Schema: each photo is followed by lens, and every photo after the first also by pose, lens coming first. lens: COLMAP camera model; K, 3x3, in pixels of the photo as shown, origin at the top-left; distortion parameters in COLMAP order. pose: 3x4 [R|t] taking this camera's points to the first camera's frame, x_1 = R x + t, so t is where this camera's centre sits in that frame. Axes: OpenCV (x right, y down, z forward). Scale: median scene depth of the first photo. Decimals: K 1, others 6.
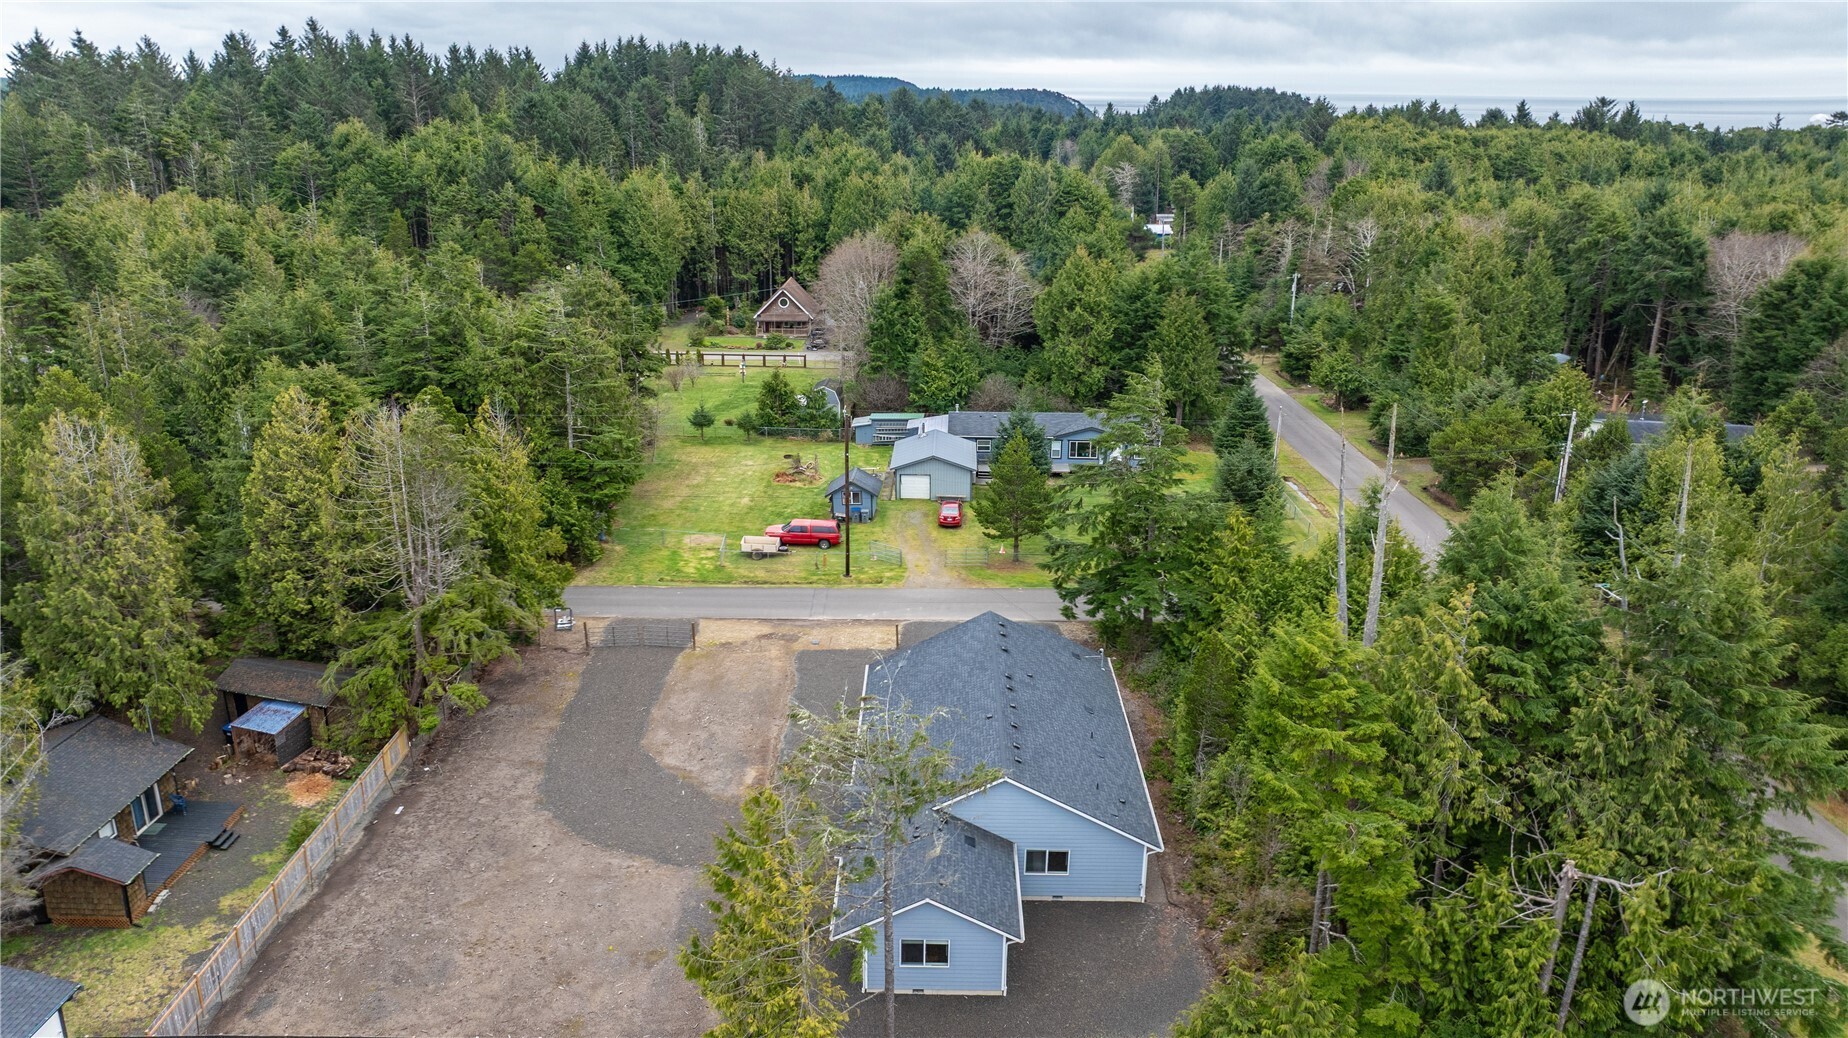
lens RADIAL K [[1278.0, 0, 924.0], [0, 1278.0, 519.0], [0, 0, 1]] dist [-0.033971, 0.006725]
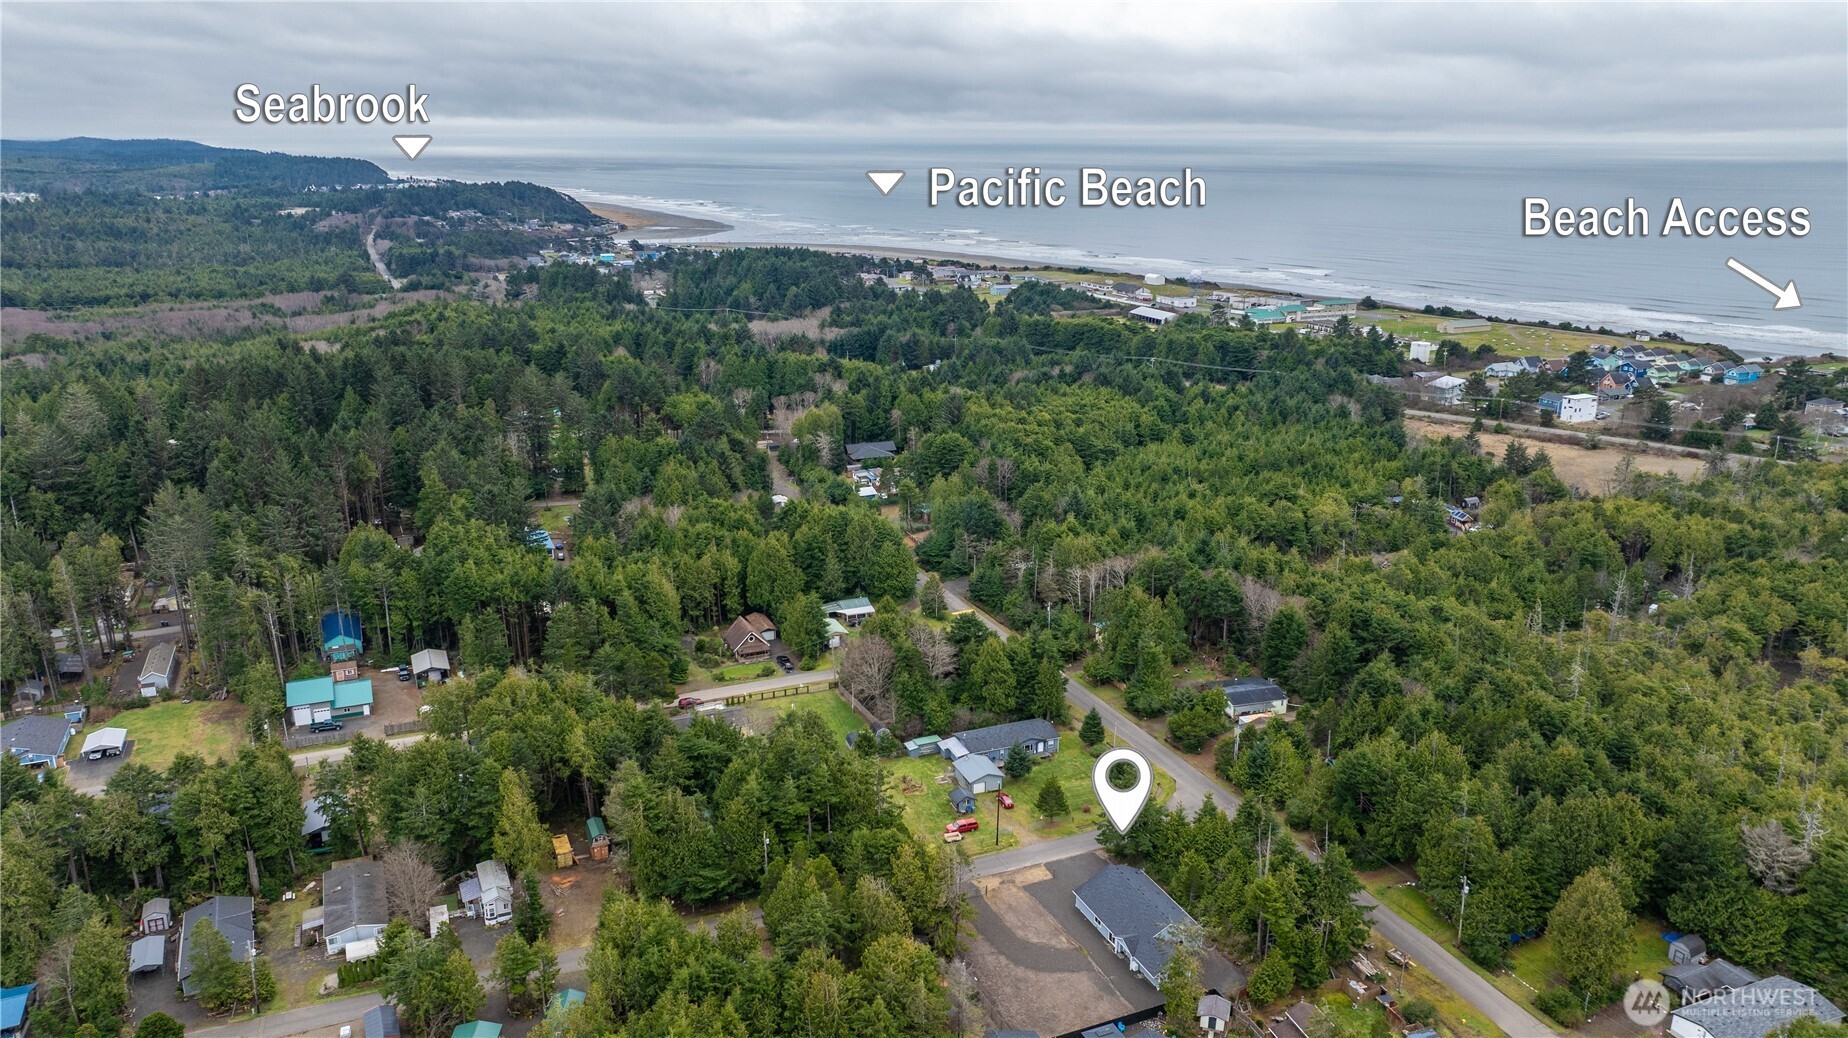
lens RADIAL K [[1278.0, 0, 924.0], [0, 1278.0, 519.0], [0, 0, 1]] dist [-0.033971, 0.006725]
pose [[0.909450, -0.134212, 0.393558, -1.090644], [0.139355, 0.990119, 0.015626, -0.647414], [-0.391766, 0.040633, 0.919167, -1.238211]]
